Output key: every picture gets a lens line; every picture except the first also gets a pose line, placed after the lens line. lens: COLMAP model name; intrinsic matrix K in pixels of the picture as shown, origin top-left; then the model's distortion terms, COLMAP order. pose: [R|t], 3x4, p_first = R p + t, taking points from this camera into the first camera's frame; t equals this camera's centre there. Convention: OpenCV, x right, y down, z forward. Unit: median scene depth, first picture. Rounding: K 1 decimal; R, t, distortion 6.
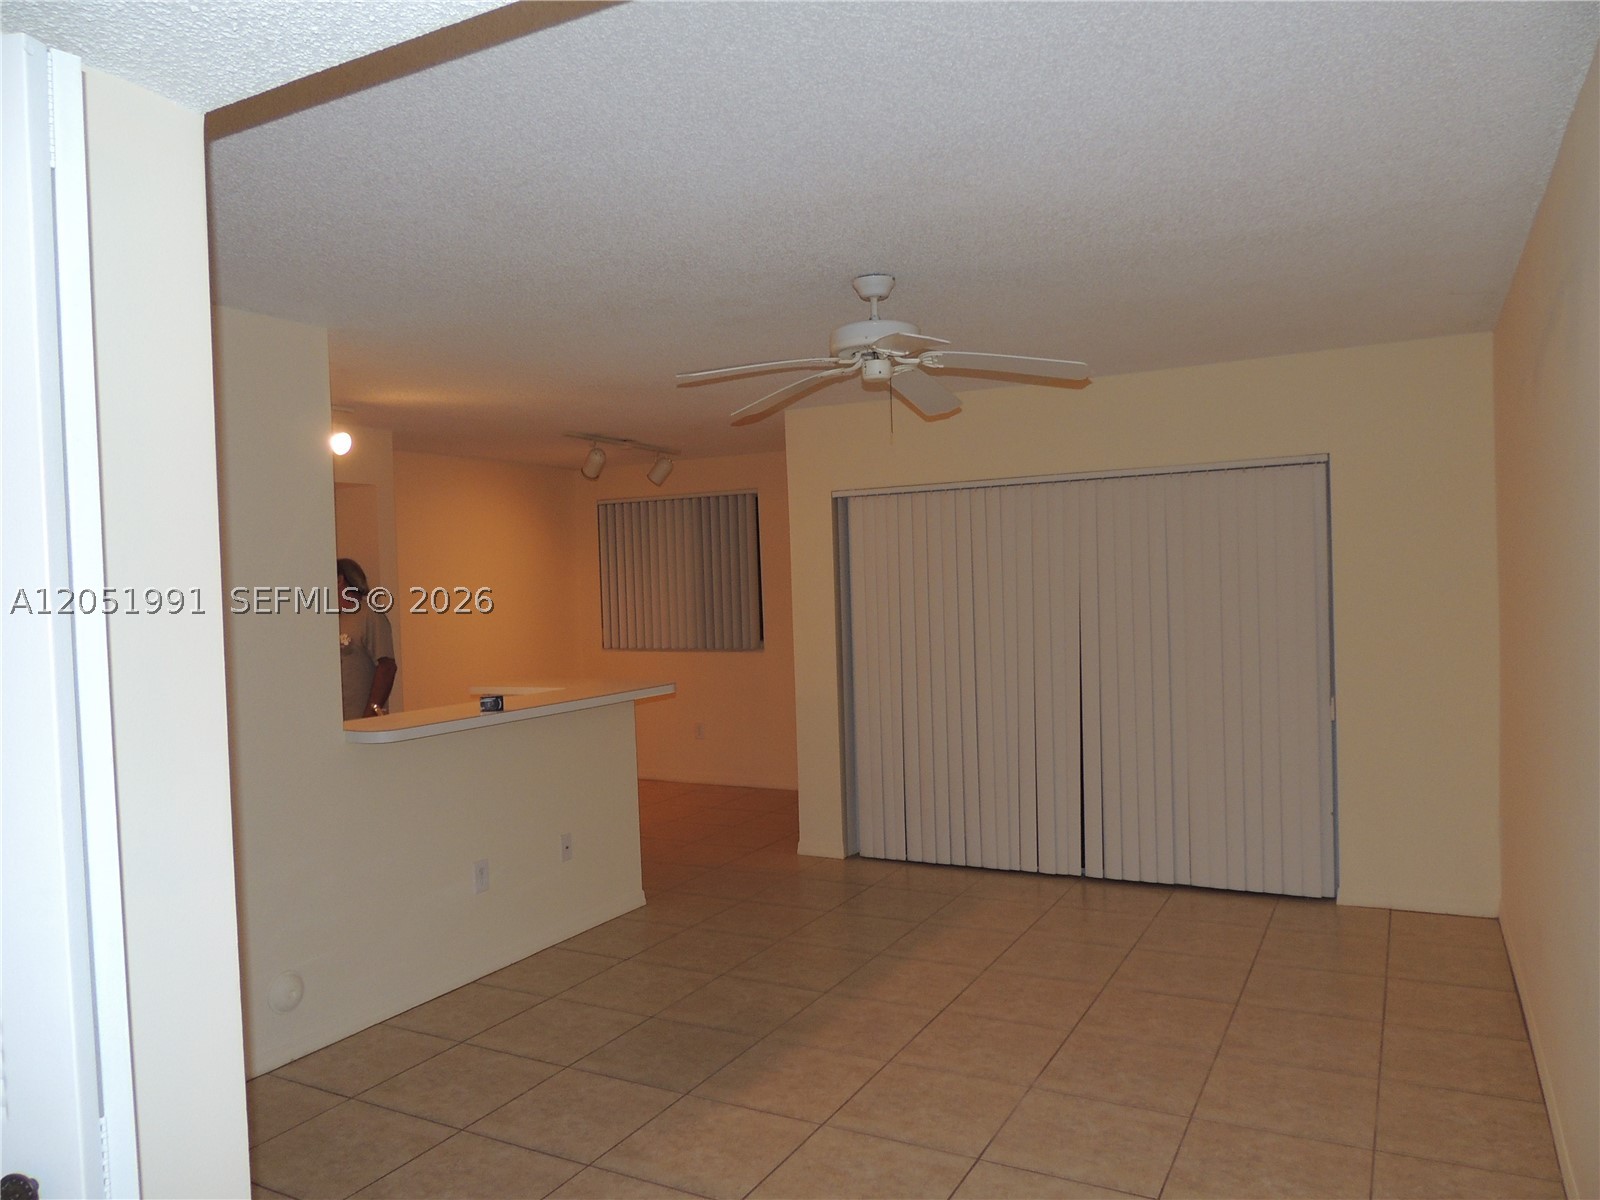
lens RADIAL K [[1133.8, 0, 801.8], [0, 1133.8, 602.5], [0, 0, 1]] dist [-0.026022, 0.000116]
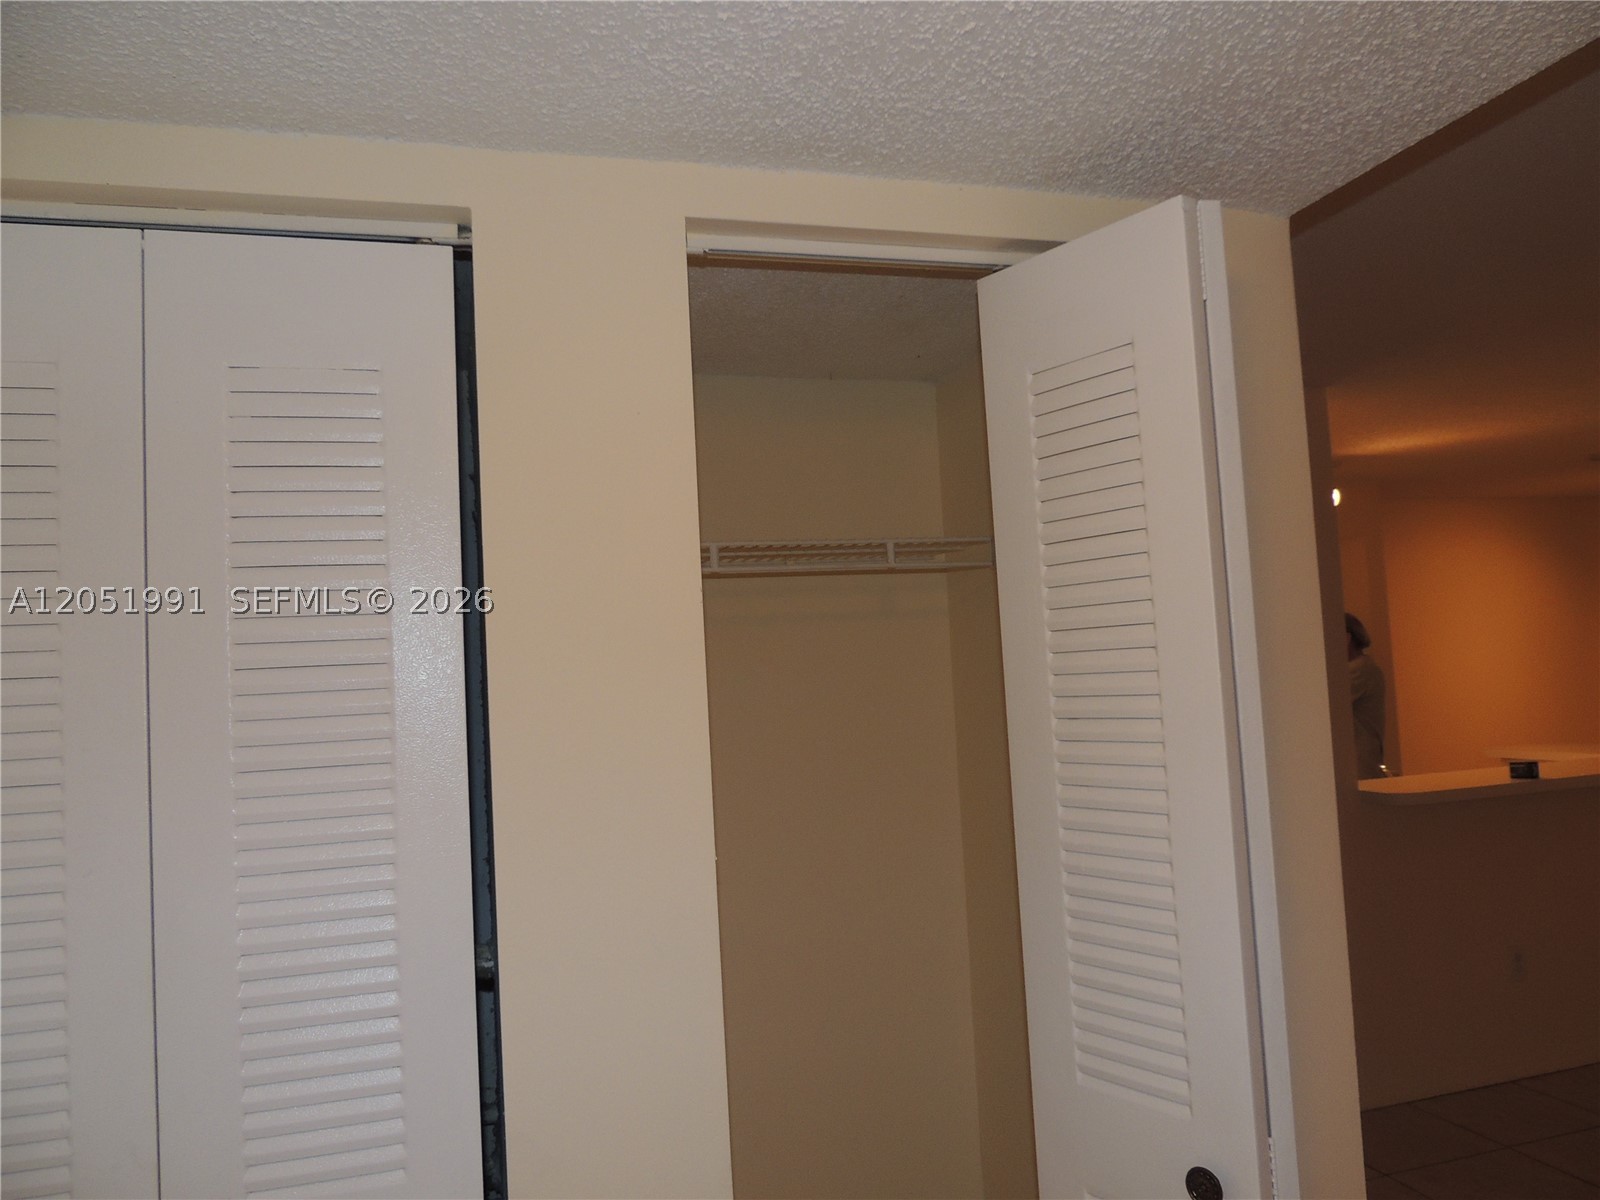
lens RADIAL K [[1133.8, 0, 800.1], [0, 1133.8, 601.3], [0, 0, 1]] dist [-0.026022, 0.000116]
pose [[0.696422, -0.057543, -0.715322, -0.116377], [0.021129, 0.997992, -0.059710, -0.008765], [0.717322, 0.026469, 0.696239, -0.105670]]
